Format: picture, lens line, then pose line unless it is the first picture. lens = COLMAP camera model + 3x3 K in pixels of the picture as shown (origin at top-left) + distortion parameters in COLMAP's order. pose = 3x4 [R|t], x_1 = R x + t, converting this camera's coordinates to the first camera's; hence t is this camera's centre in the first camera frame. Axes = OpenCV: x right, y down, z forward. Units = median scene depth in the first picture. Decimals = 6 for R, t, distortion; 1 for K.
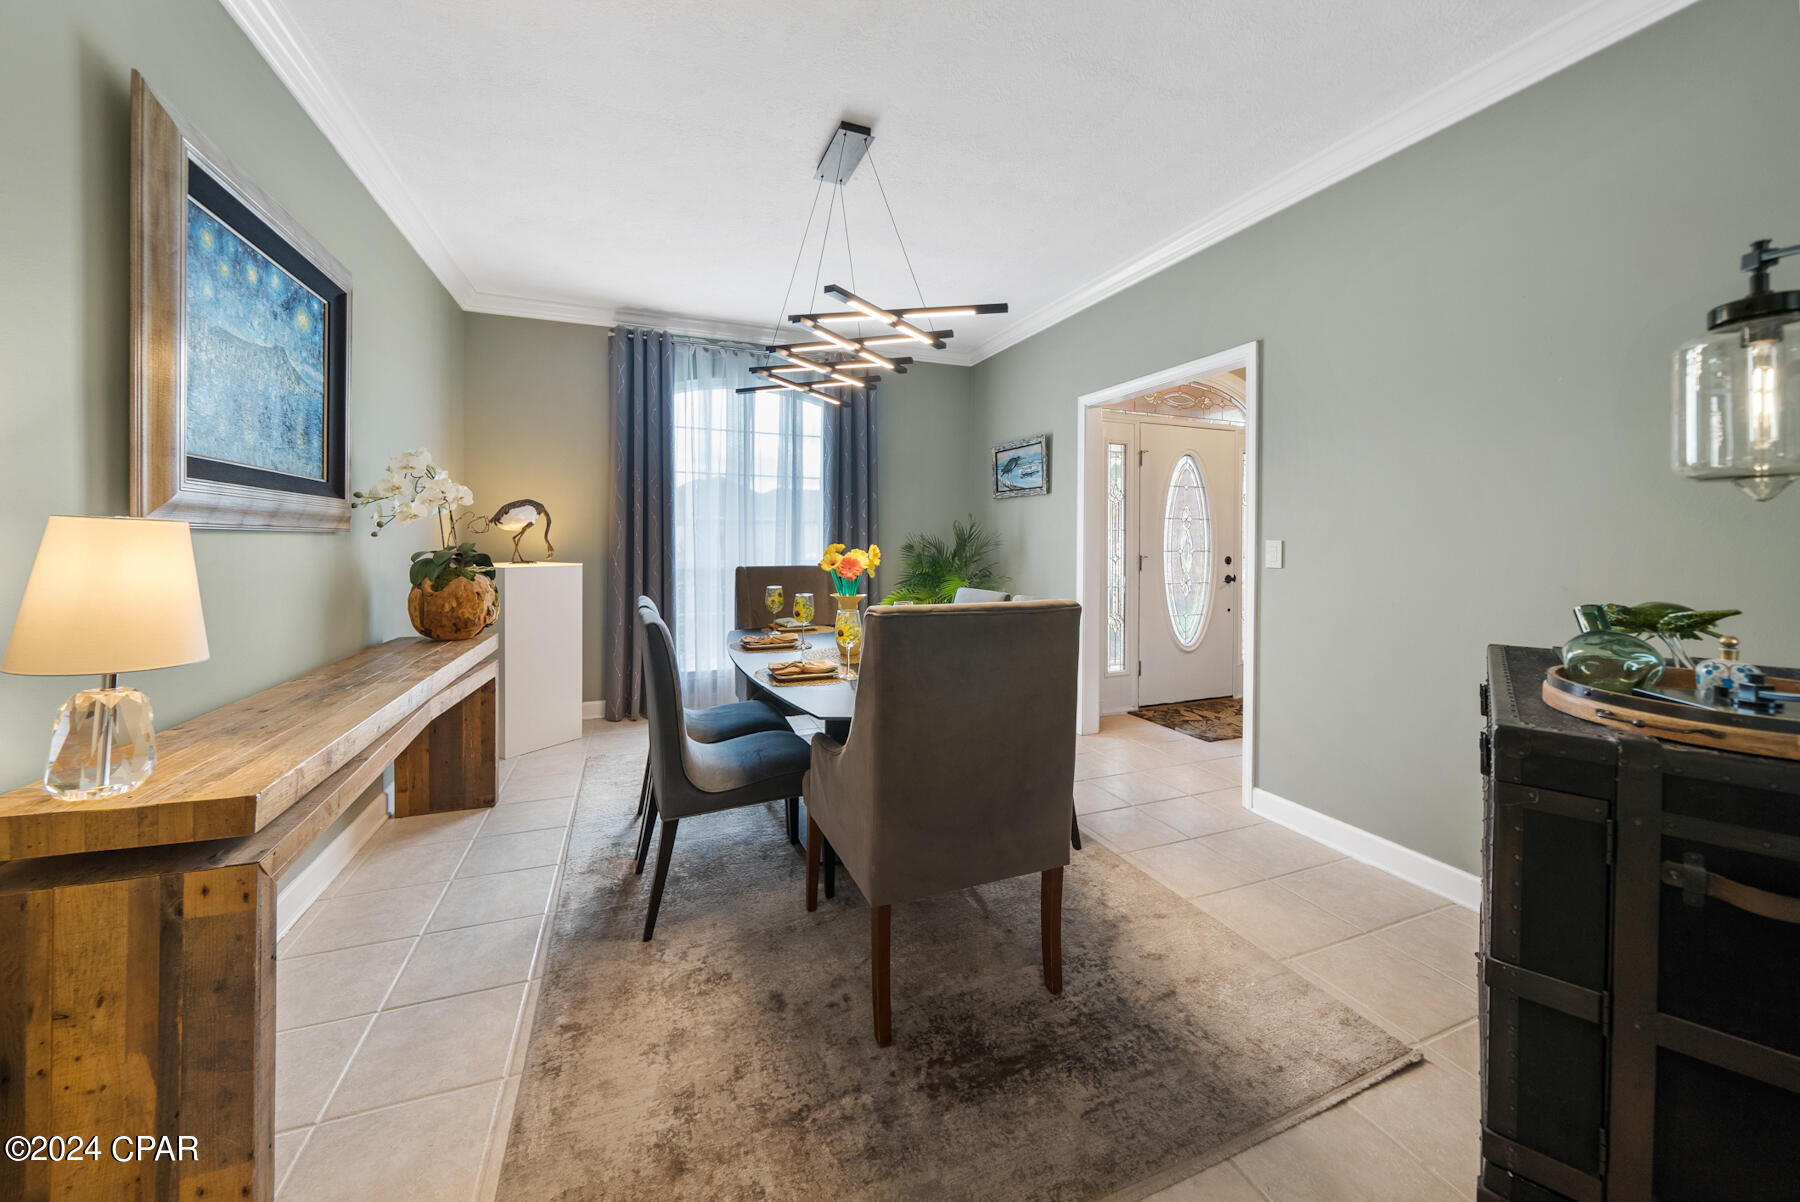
lens RADIAL K [[648.6, 0, 885.1], [0, 648.6, 537.6], [0, 0, 1]] dist [-0.002143, -0.000077]
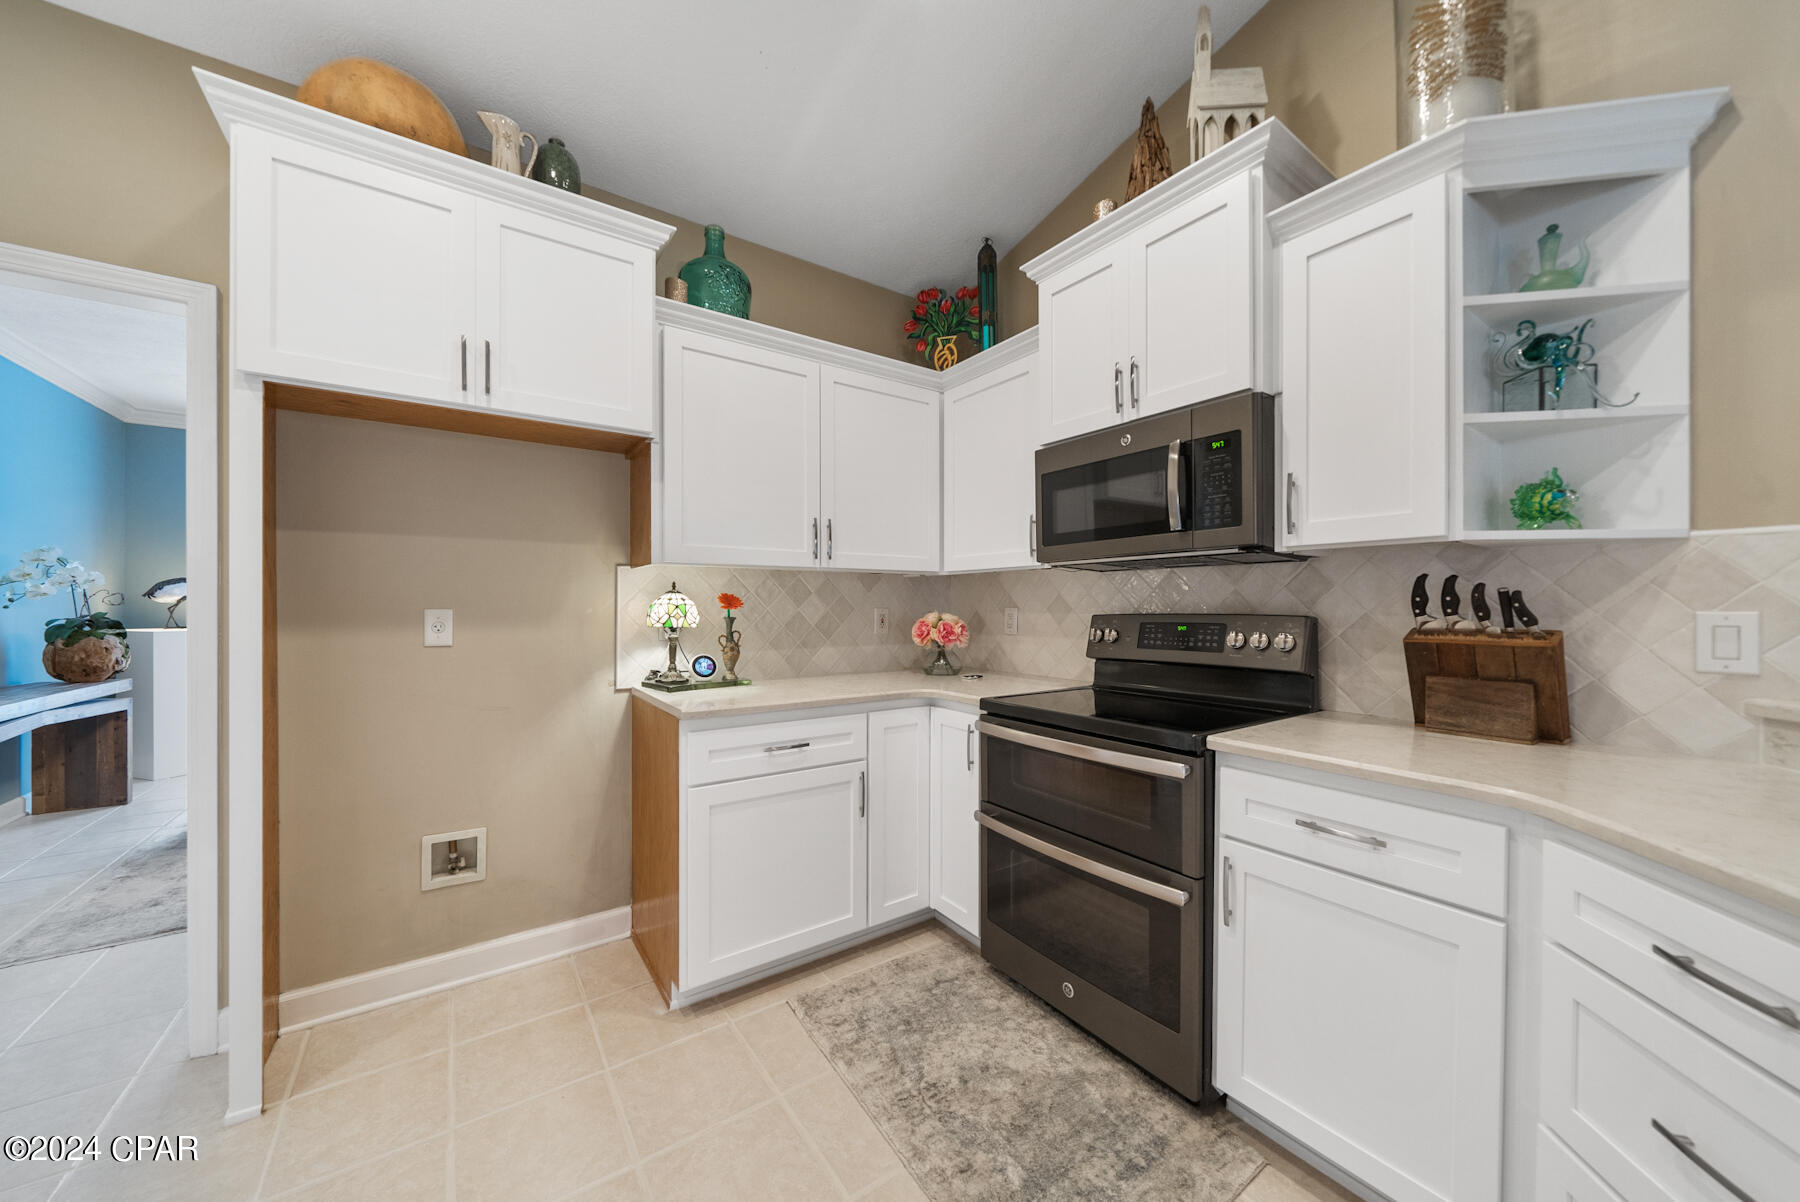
lens RADIAL K [[627.9, 0, 898.5], [0, 627.9, 606.7], [0, 0, 1]] dist [-0.001465, -0.000176]
pose [[0.970313, 0.007974, 0.241720, 0.701233], [-0.007816, 0.999968, -0.001614, -0.016041], [-0.241725, -0.000323, 0.970345, -0.726461]]
